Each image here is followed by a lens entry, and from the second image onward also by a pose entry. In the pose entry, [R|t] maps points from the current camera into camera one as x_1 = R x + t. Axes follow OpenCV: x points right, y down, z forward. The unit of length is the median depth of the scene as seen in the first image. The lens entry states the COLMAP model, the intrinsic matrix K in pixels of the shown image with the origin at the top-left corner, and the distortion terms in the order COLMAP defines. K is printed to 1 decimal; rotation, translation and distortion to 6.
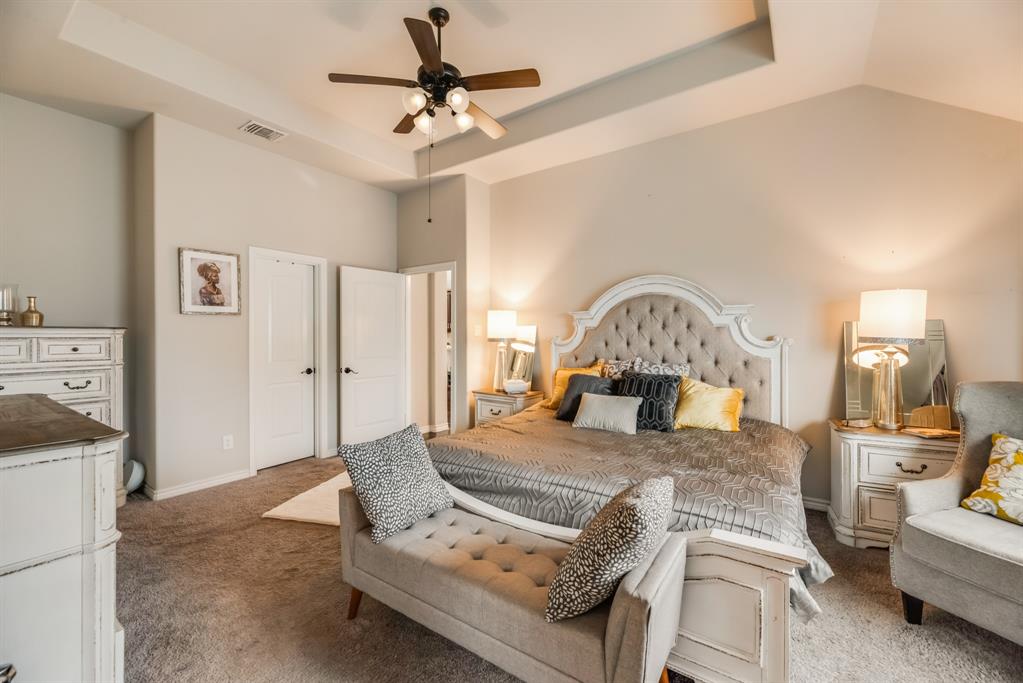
lens RADIAL K [[411.5, 0, 517.0], [0, 411.5, 342.9], [0, 0, 1]] dist [-0.000640, -0.000028]
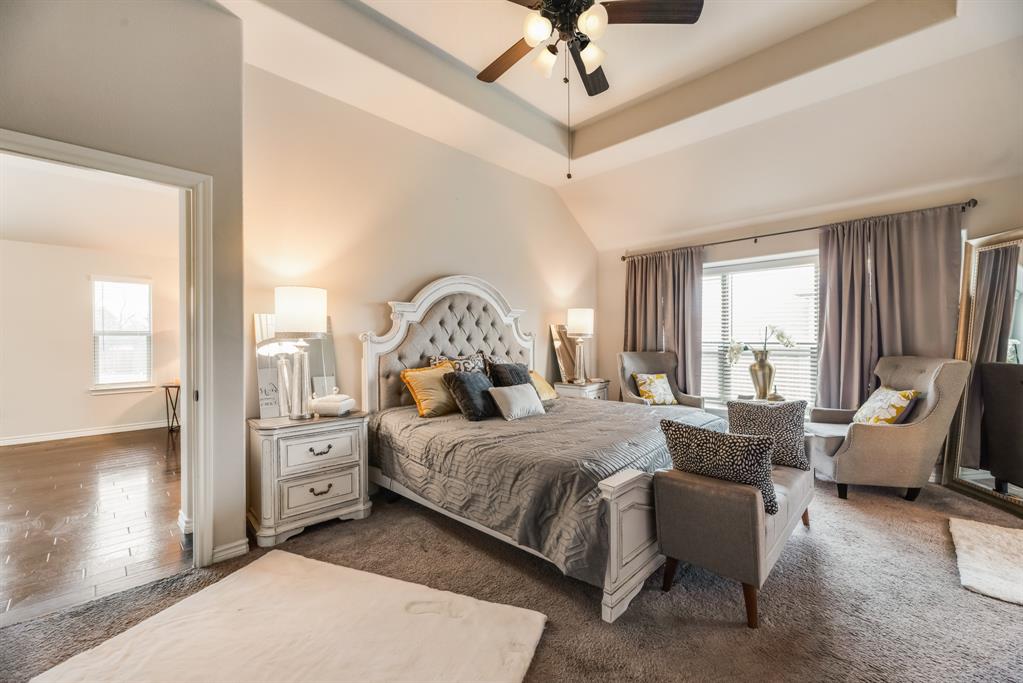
lens RADIAL K [[411.5, 0, 517.0], [0, 411.5, 342.9], [0, 0, 1]] dist [-0.000640, -0.000028]
pose [[0.168779, -0.018903, 0.985473, -0.658214], [0.007897, 0.999810, 0.017825, -0.006212], [-0.985622, 0.004774, 0.168896, 0.629625]]
